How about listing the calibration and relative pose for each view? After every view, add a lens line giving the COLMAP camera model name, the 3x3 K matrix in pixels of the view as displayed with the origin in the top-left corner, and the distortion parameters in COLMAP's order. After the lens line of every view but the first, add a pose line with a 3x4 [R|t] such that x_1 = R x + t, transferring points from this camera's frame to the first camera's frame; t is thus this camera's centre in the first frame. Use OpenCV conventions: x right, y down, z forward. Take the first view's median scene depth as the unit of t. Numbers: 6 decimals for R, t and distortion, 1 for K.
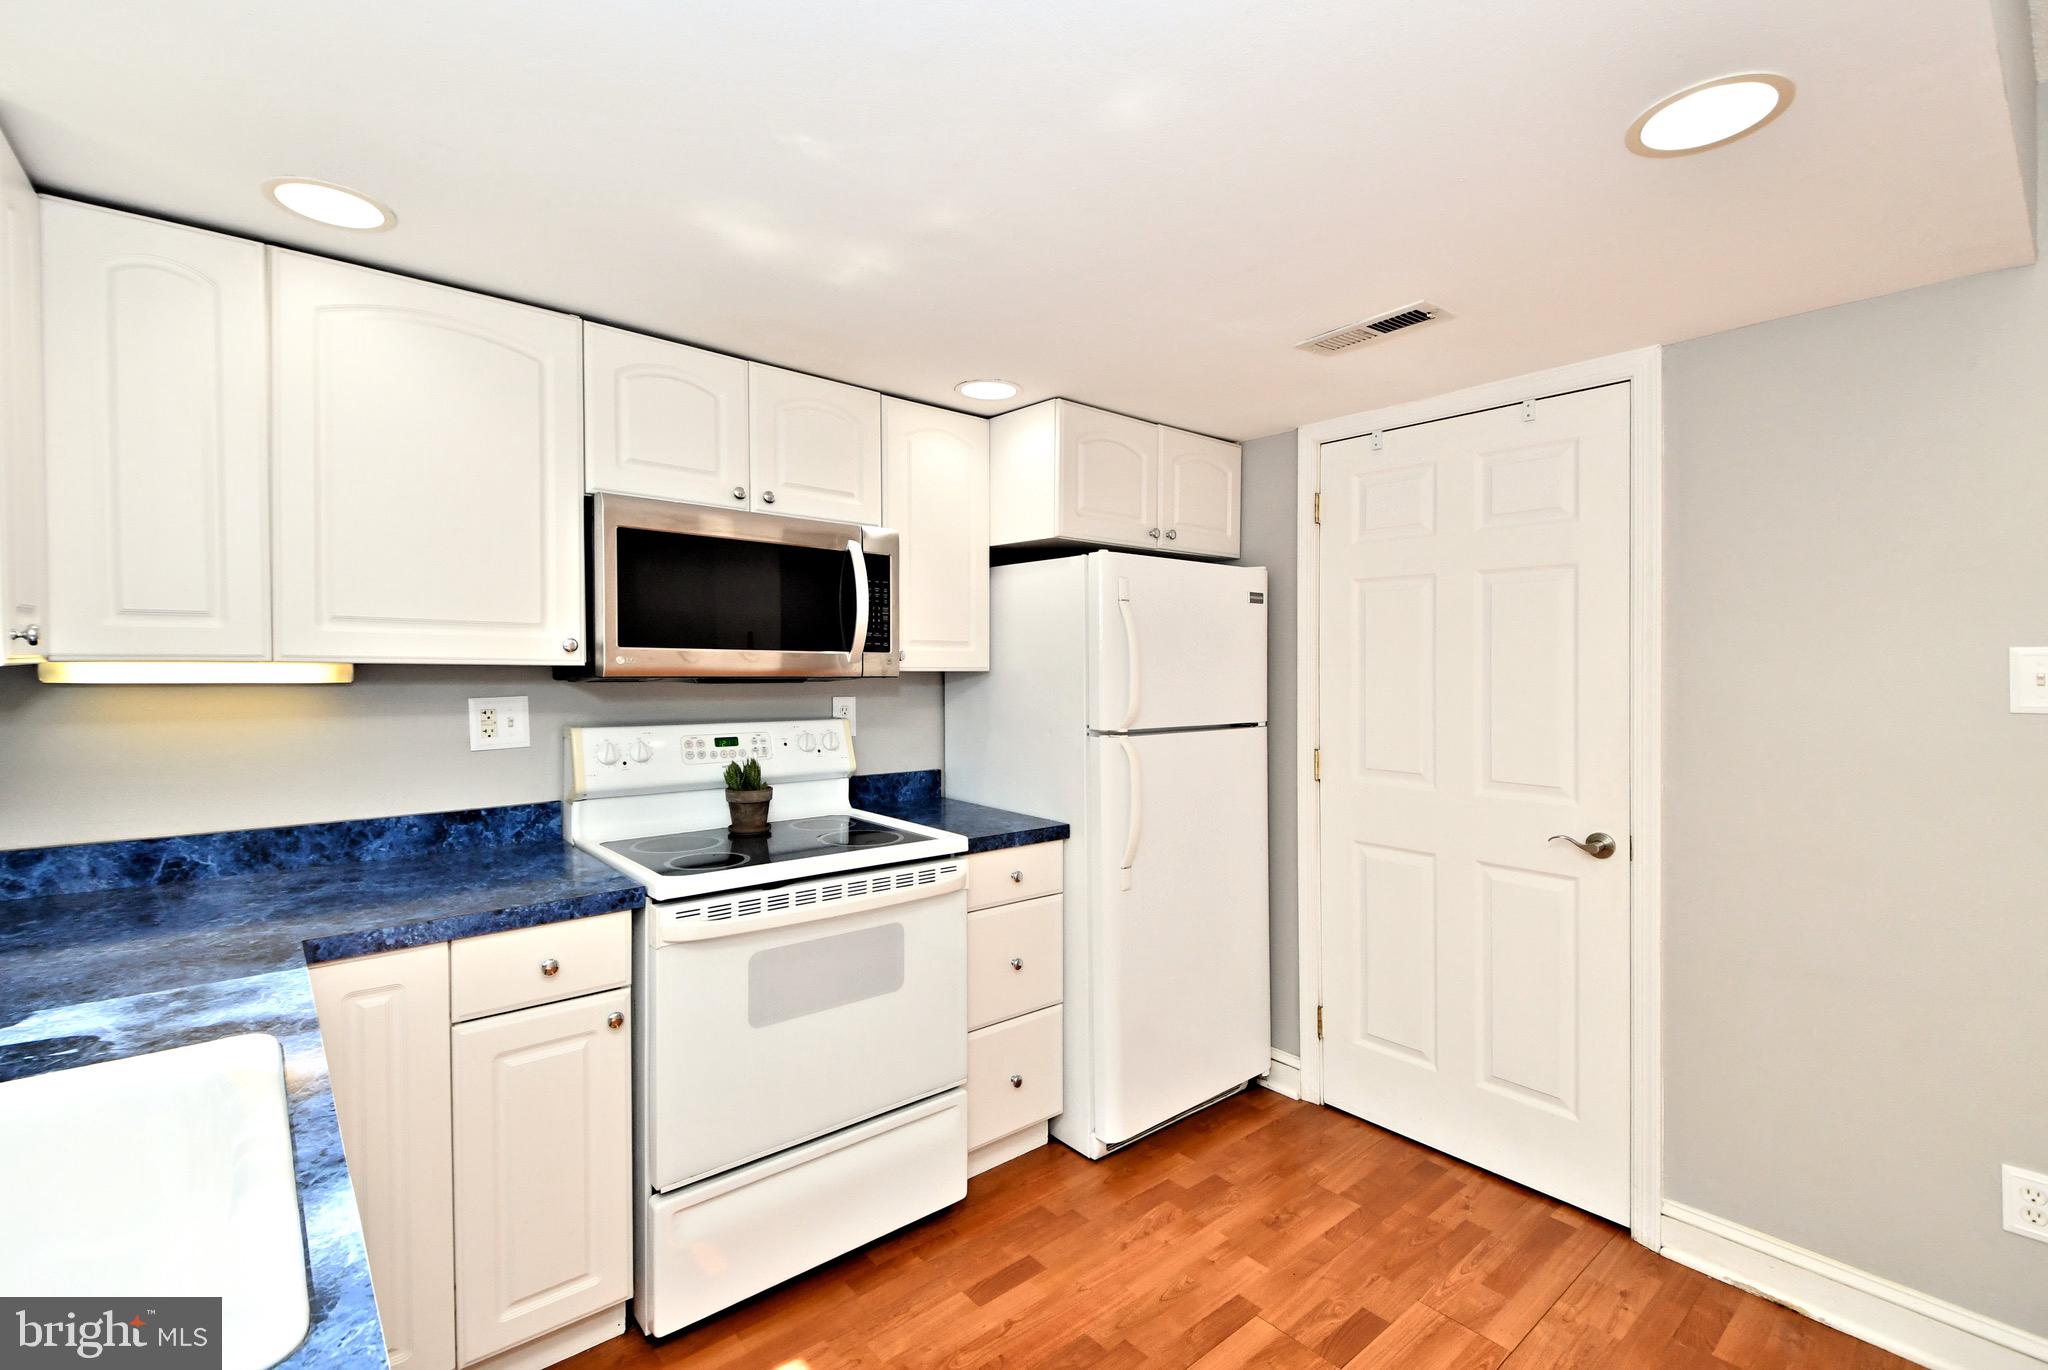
lens RADIAL K [[922.3, 0, 982.4], [0, 922.3, 676.0], [0, 0, 1]] dist [-0.009044, -0.005710]
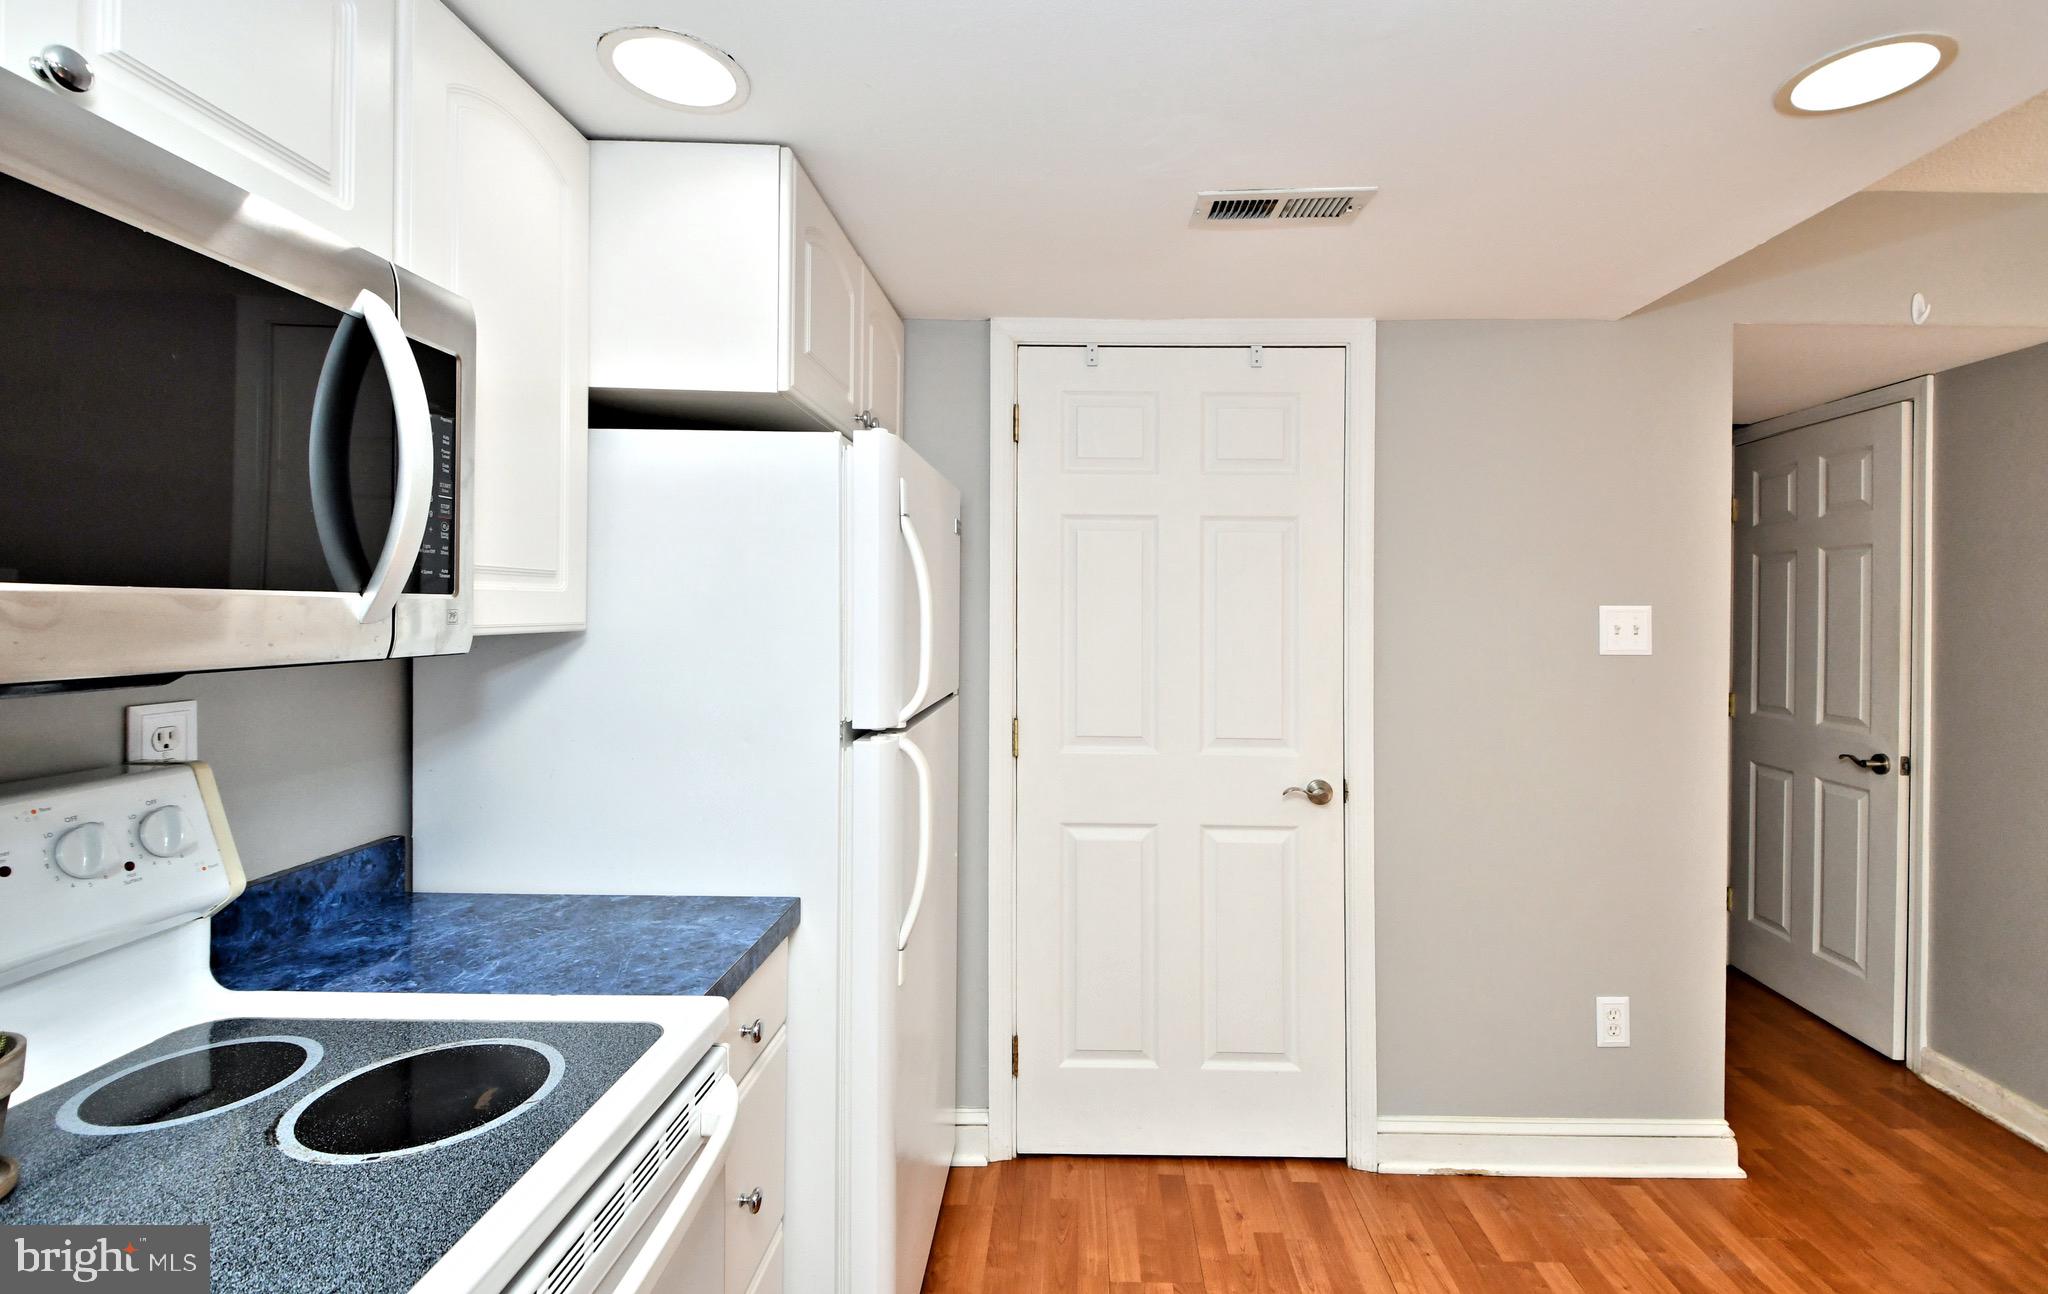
lens RADIAL K [[886.4, 0, 1138.6], [0, 886.4, 601.1], [0, 0, 1]] dist [-0.001929, -0.000784]
pose [[0.612674, 0.008465, 0.790291, -0.225244], [0.002518, 0.999917, -0.012662, -0.016956], [-0.790332, 0.009747, 0.612601, 0.522232]]
